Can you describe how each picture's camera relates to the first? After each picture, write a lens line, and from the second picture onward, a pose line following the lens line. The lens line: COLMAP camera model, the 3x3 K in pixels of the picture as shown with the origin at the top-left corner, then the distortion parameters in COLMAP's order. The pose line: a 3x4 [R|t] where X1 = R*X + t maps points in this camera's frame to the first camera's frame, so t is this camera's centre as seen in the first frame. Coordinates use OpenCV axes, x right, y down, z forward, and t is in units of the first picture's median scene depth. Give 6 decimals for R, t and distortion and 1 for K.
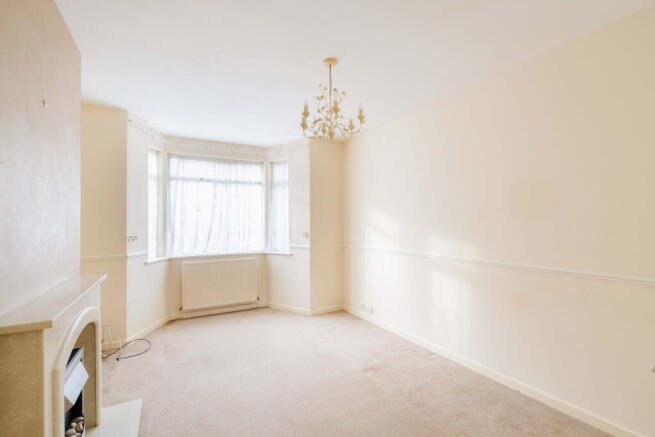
lens RADIAL K [[301.9, 0, 326.4], [0, 301.9, 222.7], [0, 0, 1]] dist [-0.000869, 0.000494]
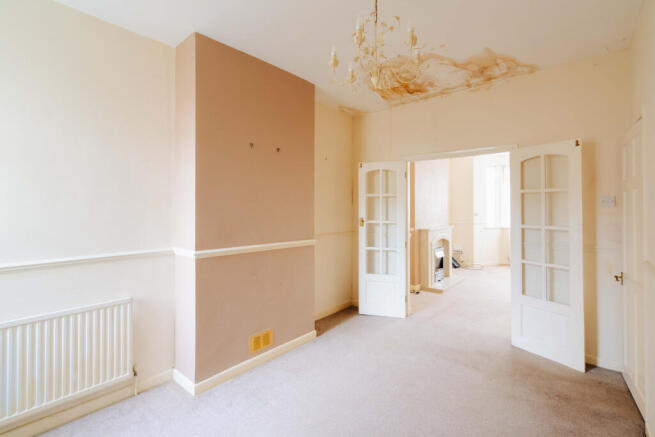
lens RADIAL K [[304.2, 0, 328.4], [0, 304.2, 204.1], [0, 0, 1]] dist [-0.000233, 0.000379]
pose [[0.357409, -0.004546, -0.933937, 0.706011], [-0.003393, 0.999975, -0.006166, 0.000744], [0.933942, 0.005373, 0.357384, -0.503720]]
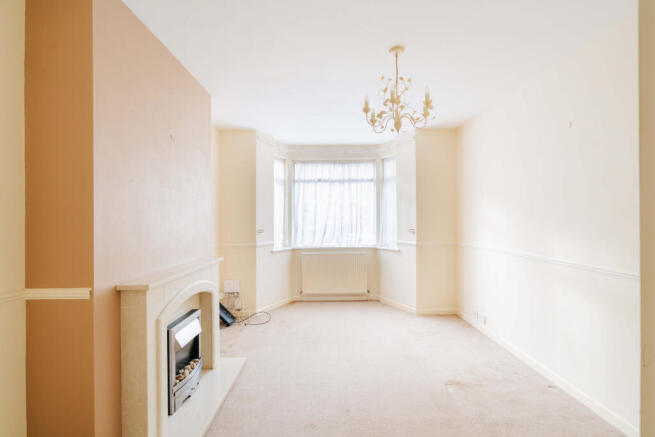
lens RADIAL K [[296.6, 0, 327.5], [0, 296.6, 218.5], [0, 0, 1]] dist [-0.000482, 0.000138]
pose [[0.878802, -0.001382, -0.477185, 0.153322], [0.001647, 0.999999, 0.000139, -0.000043], [0.477184, -0.000908, 0.878803, 0.038674]]
